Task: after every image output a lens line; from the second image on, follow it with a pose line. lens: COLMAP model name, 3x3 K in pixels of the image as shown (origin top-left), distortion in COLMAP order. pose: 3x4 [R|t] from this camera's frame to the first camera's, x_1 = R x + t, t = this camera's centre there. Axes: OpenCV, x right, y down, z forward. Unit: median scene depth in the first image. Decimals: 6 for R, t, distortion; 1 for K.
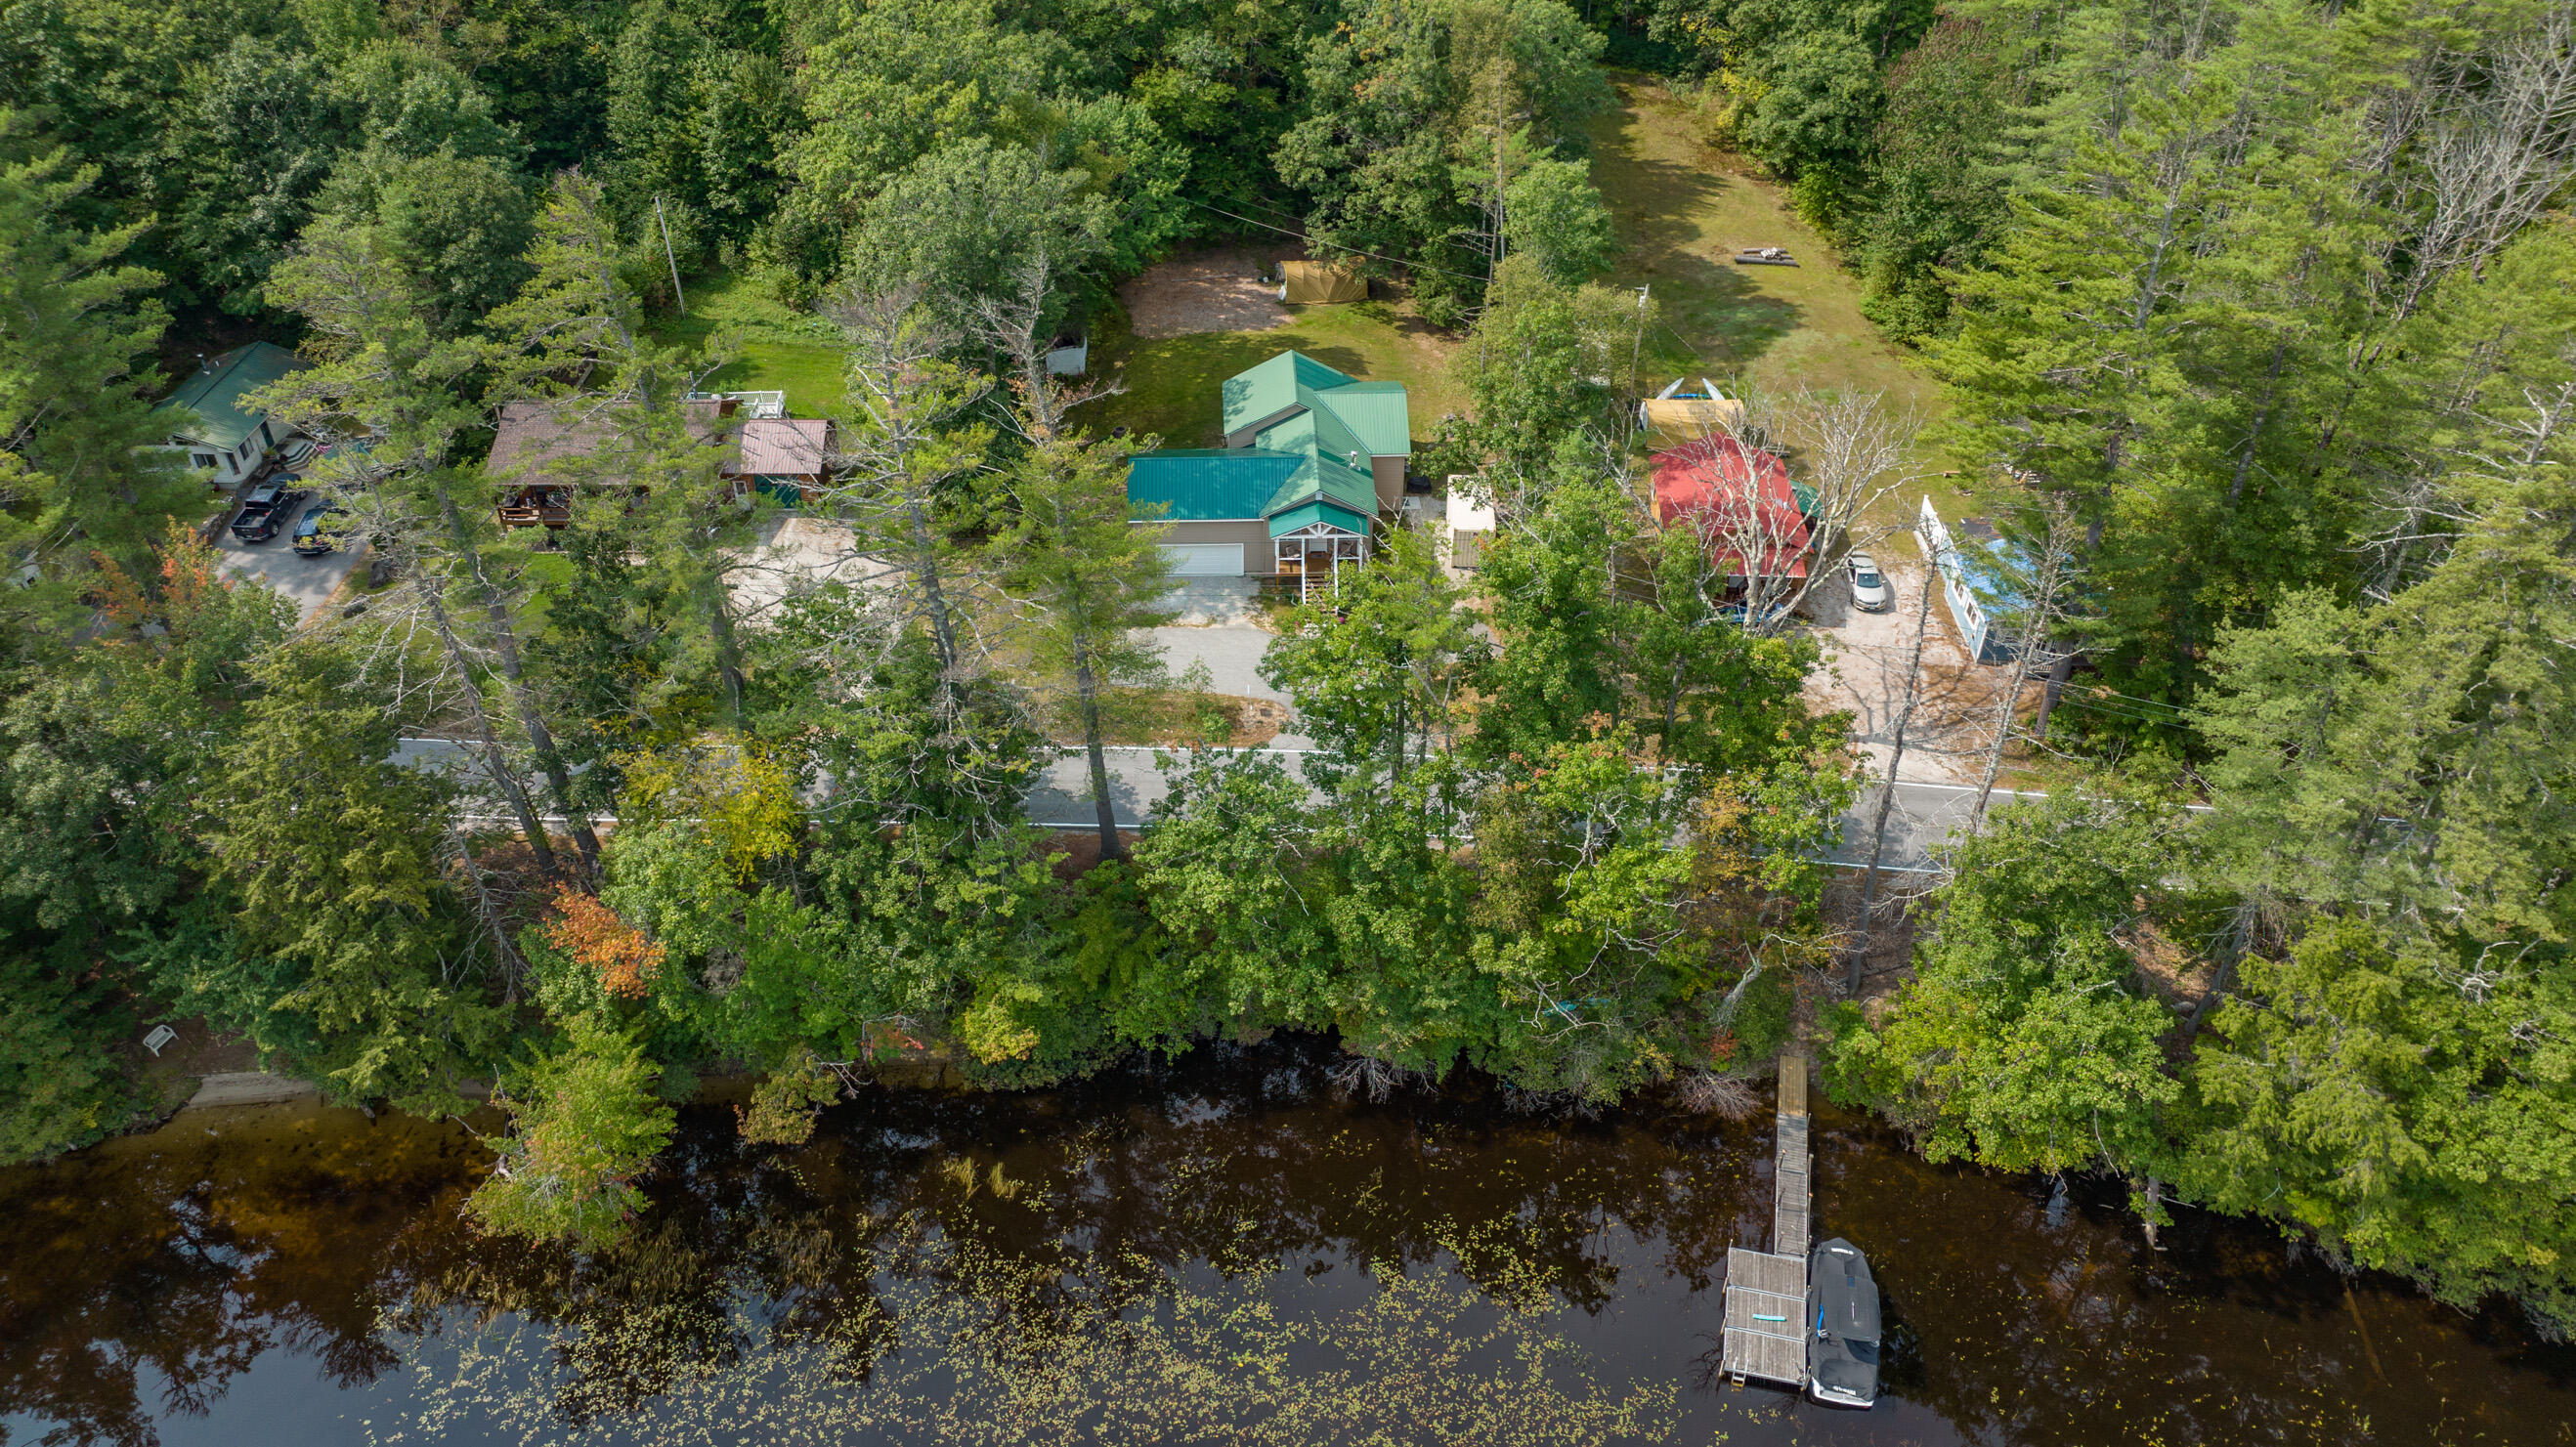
lens RADIAL K [[1798.5, 0, 1288.0], [0, 1798.5, 723.5], [0, 0, 1]] dist [-0.043919, 0.032027]
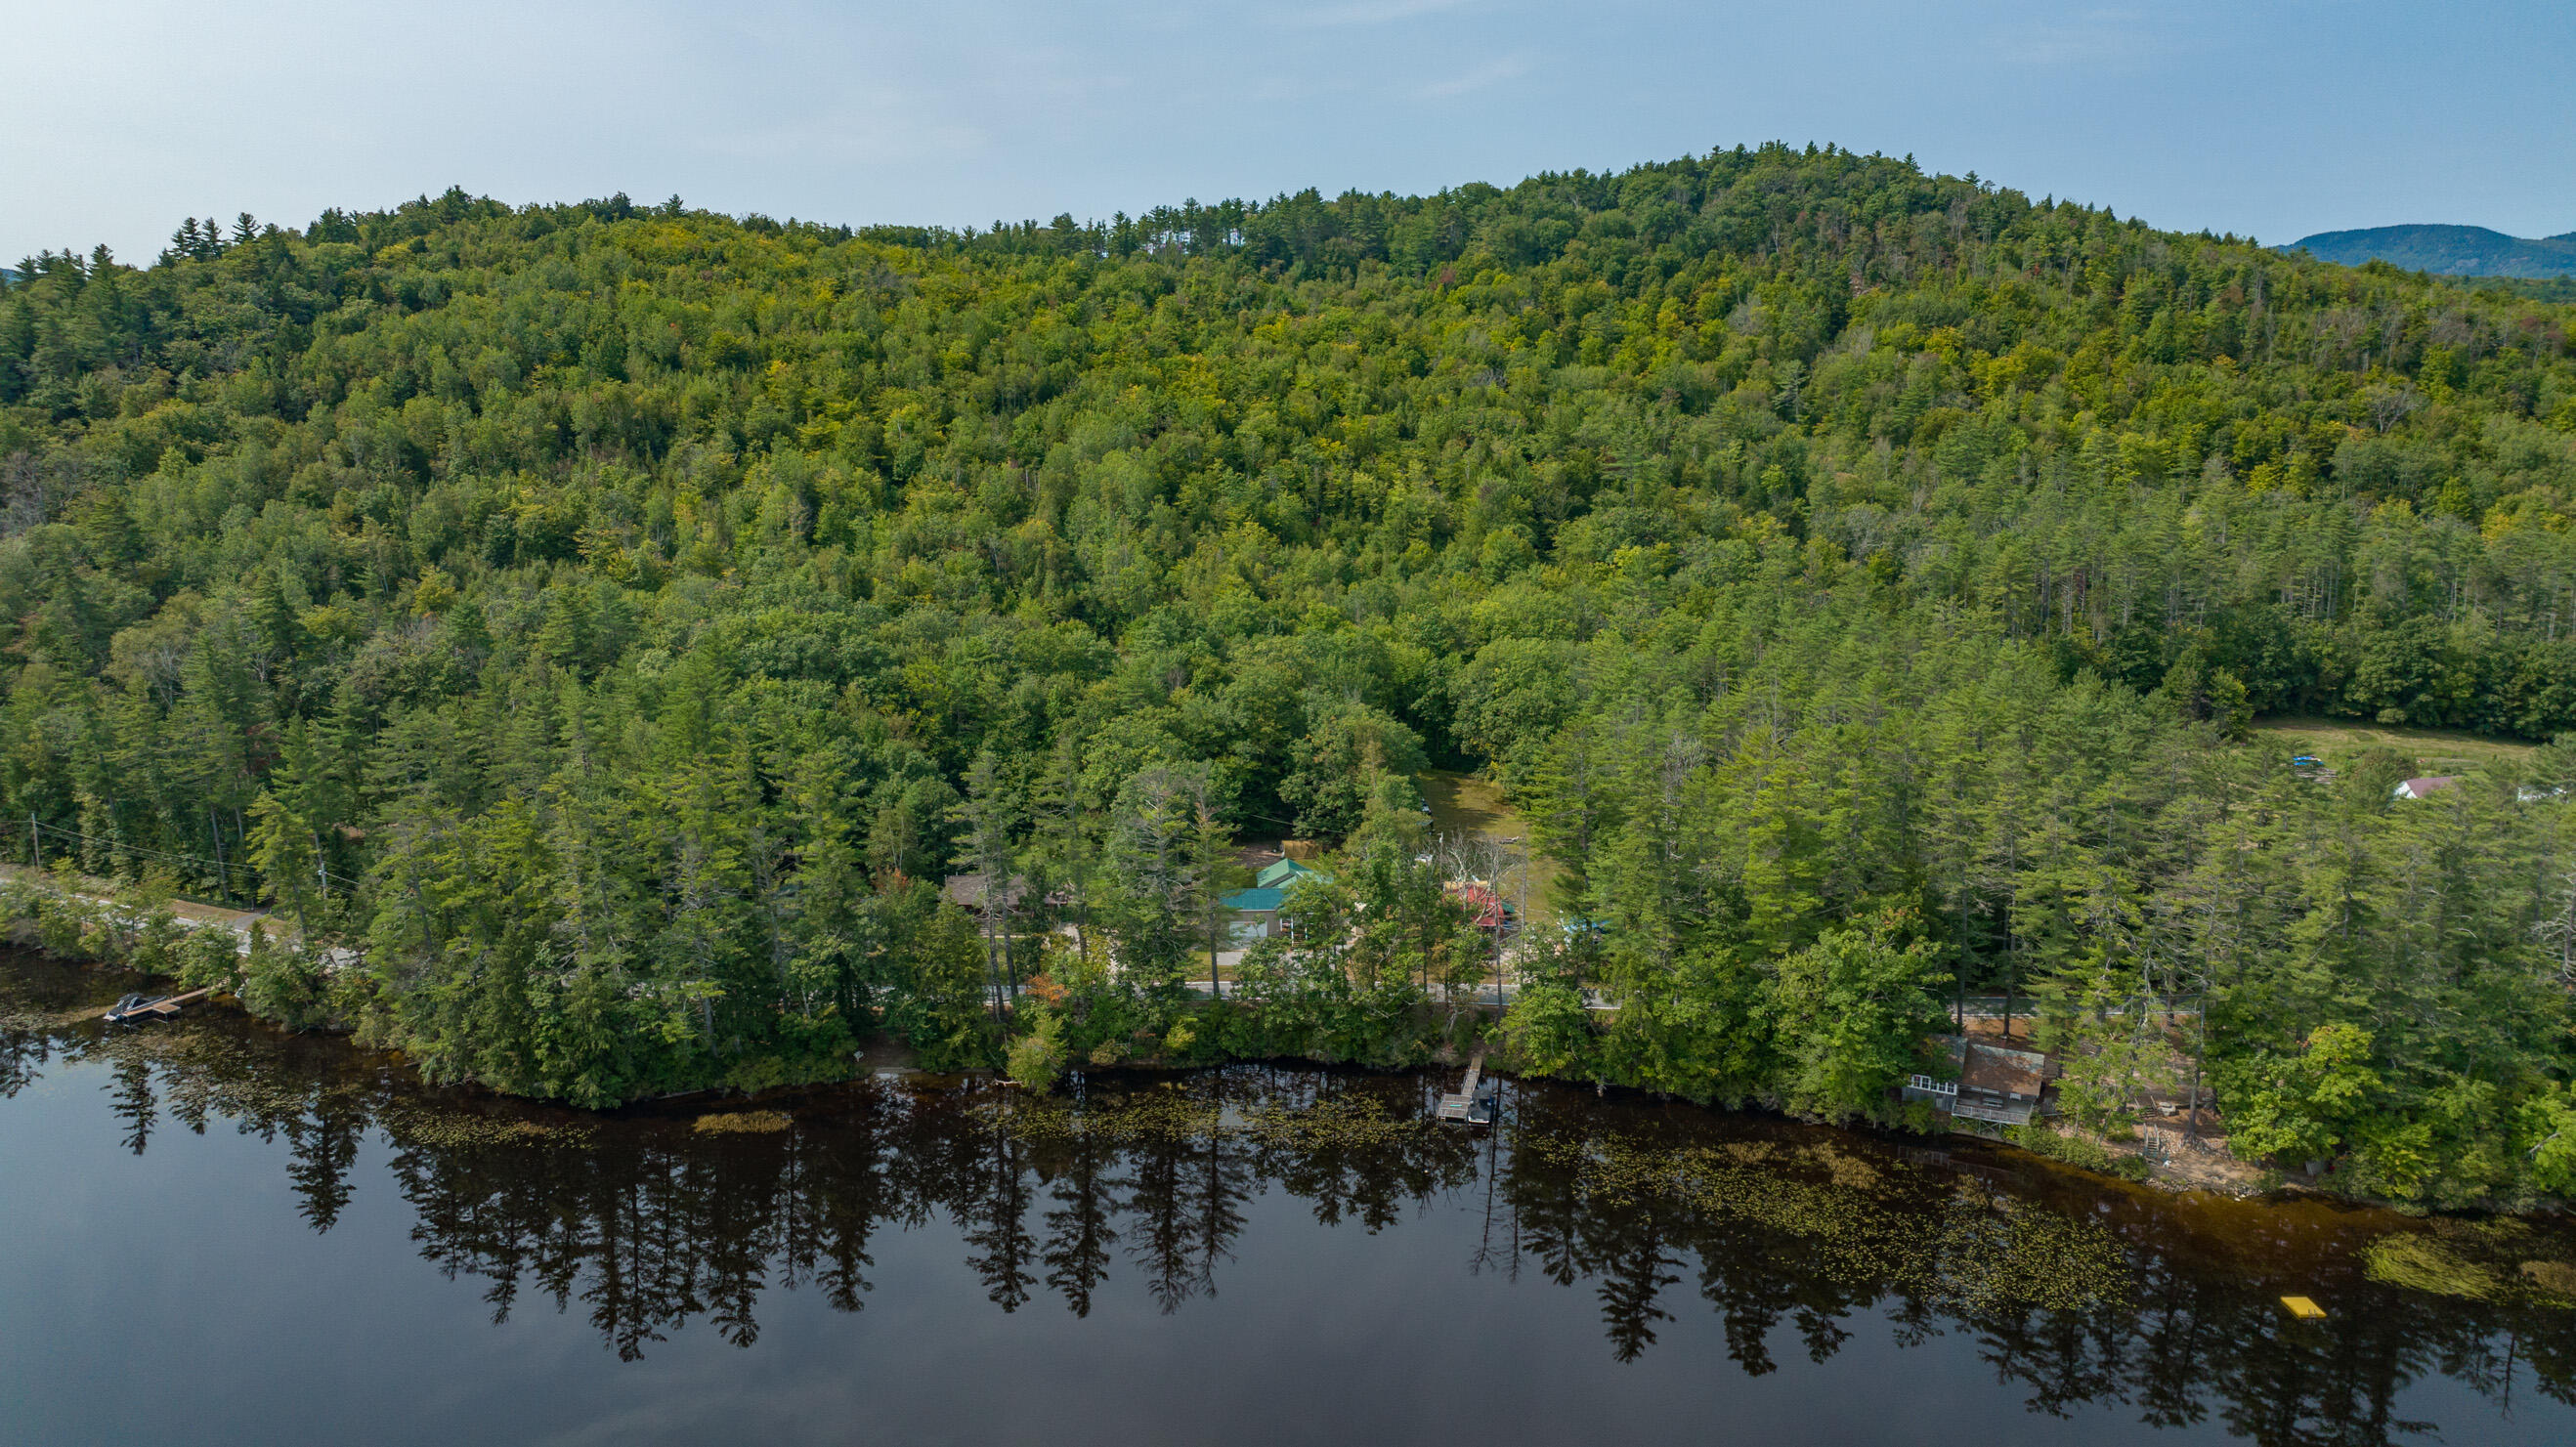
lens RADIAL K [[1795.1, 0, 1288.0], [0, 1795.1, 723.5], [0, 0, 1]] dist [-0.046270, 0.063293]
pose [[0.999966, -0.008194, 0.001349, 0.001975], [0.007958, 0.899072, -0.437728, 0.652679], [0.002374, 0.437724, 0.899106, -1.159876]]
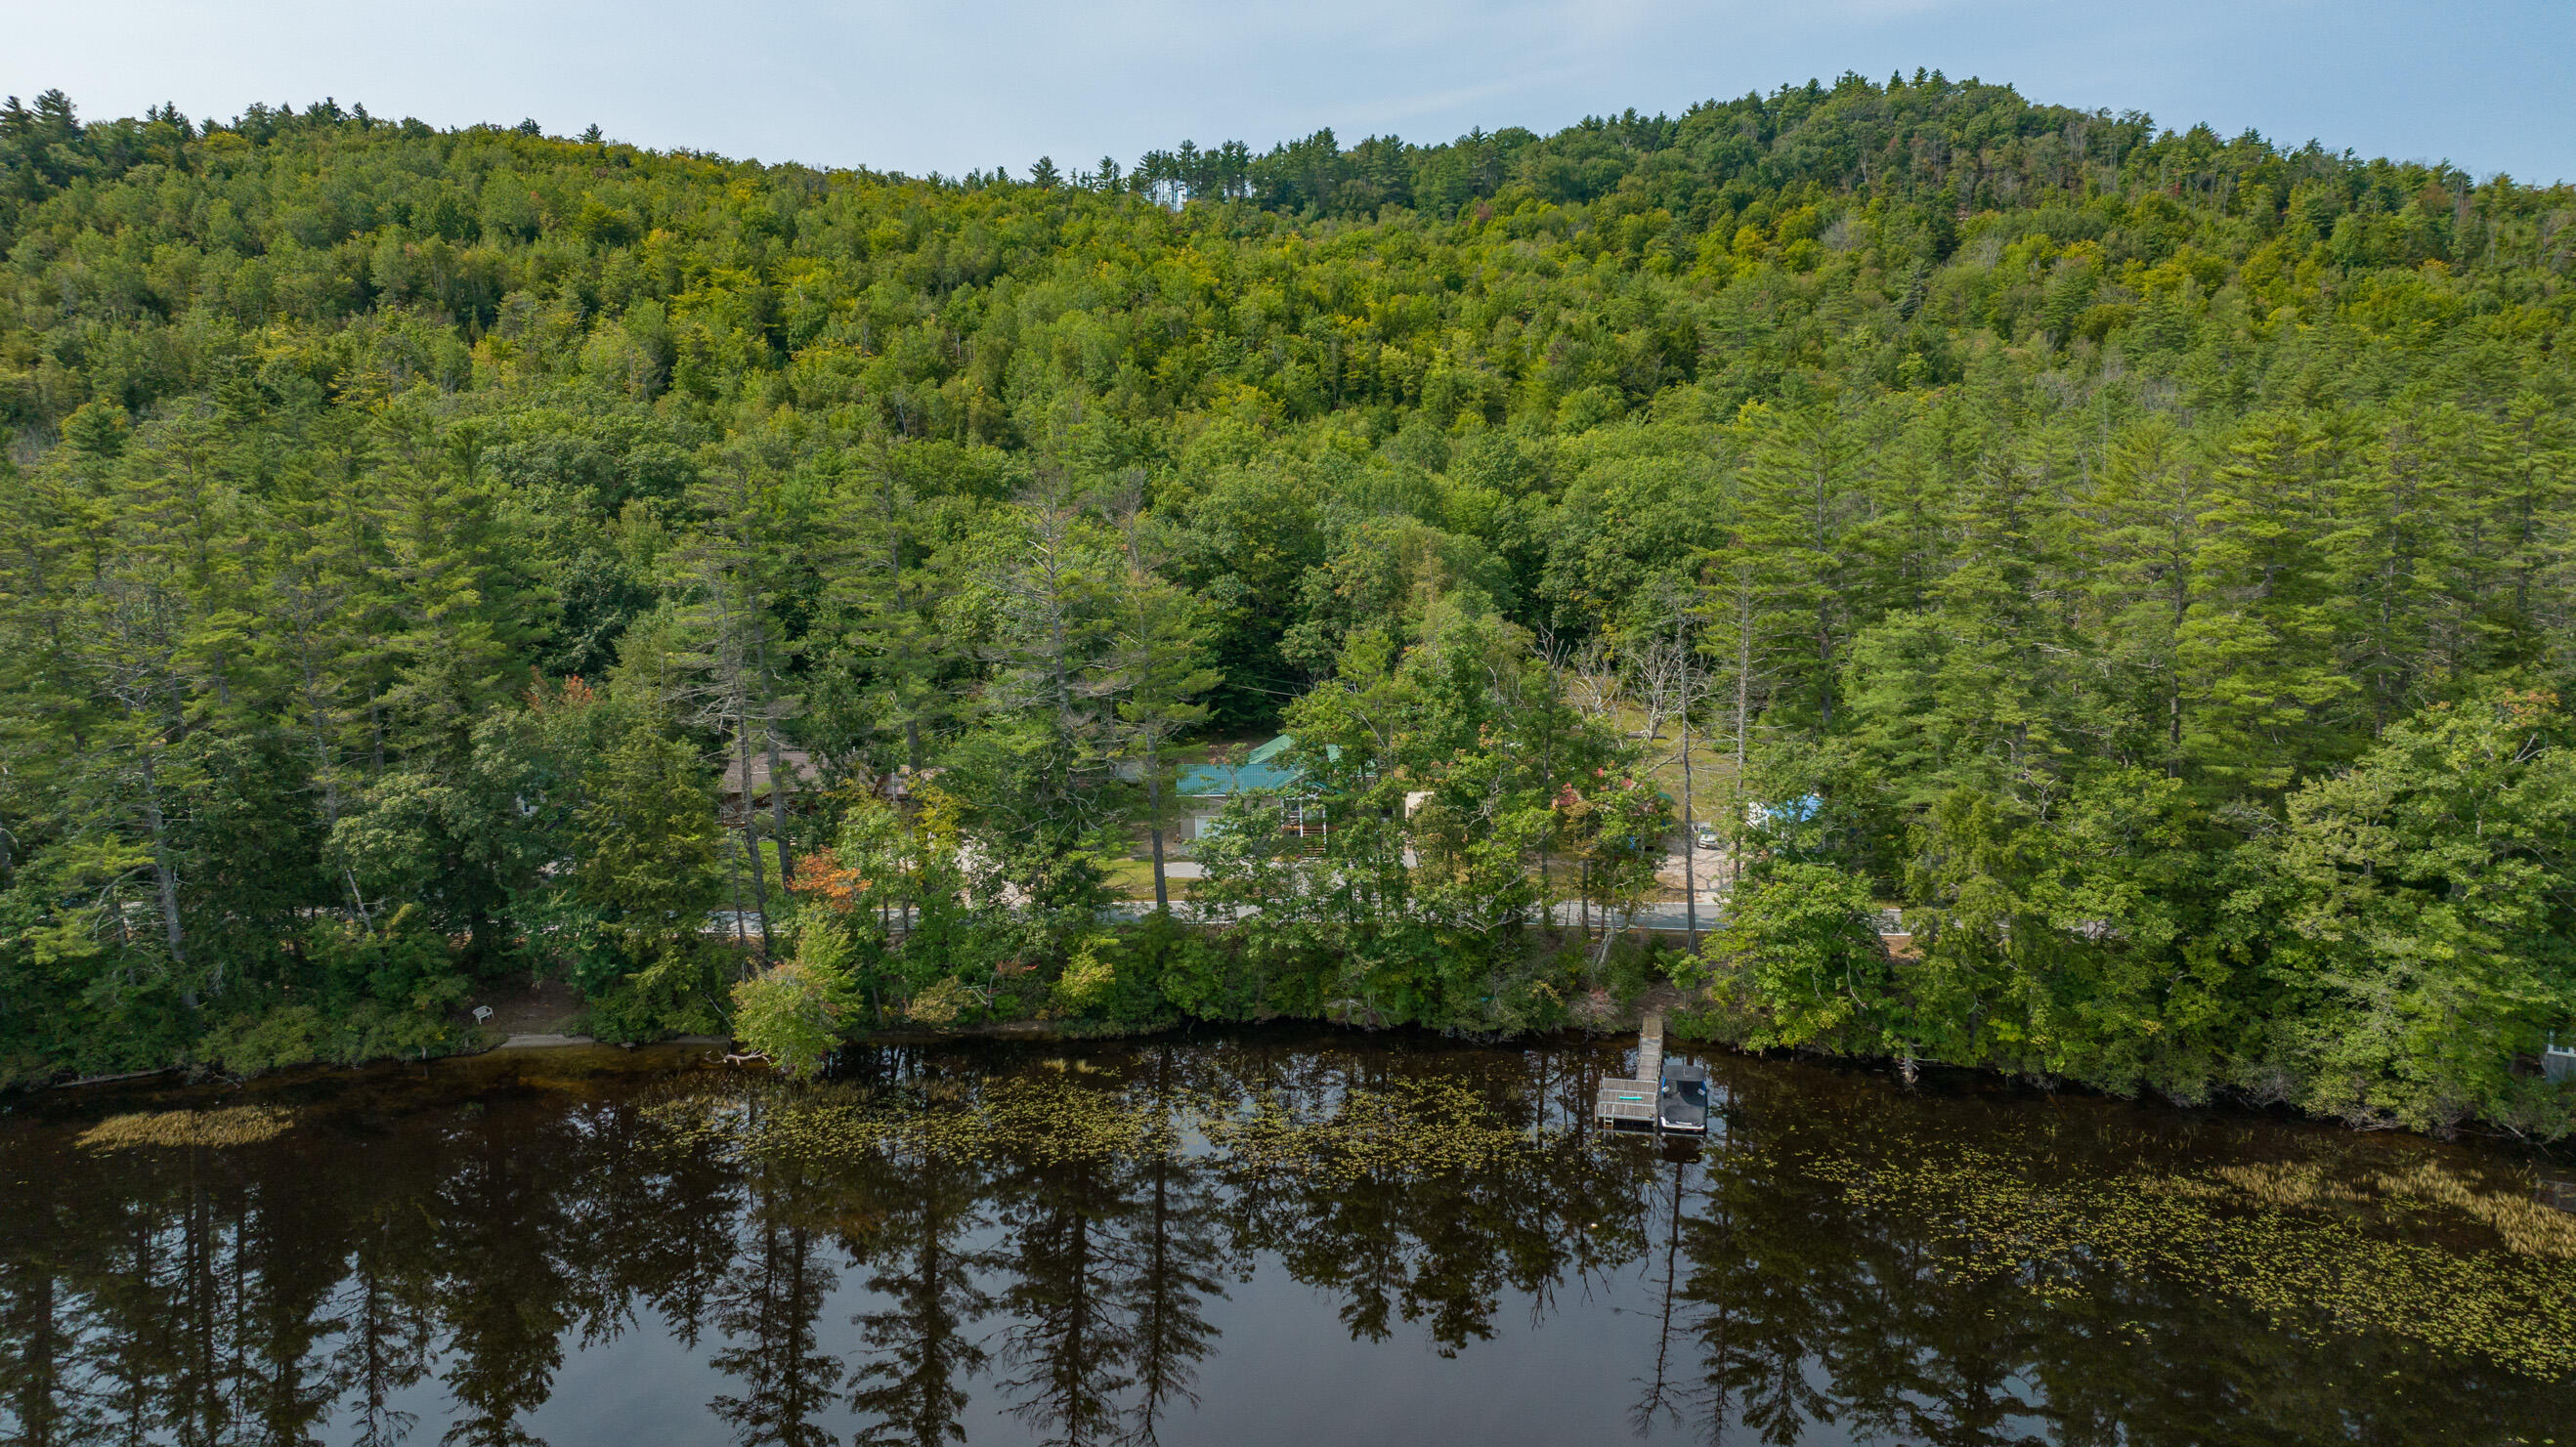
lens RADIAL K [[1798.5, 0, 1288.0], [0, 1798.5, 723.5], [0, 0, 1]] dist [-0.043919, 0.032027]
pose [[0.999943, -0.009379, -0.005171, 0.005837], [0.005707, 0.875160, -0.483800, 0.478457], [0.009063, 0.483742, 0.875164, -0.241814]]
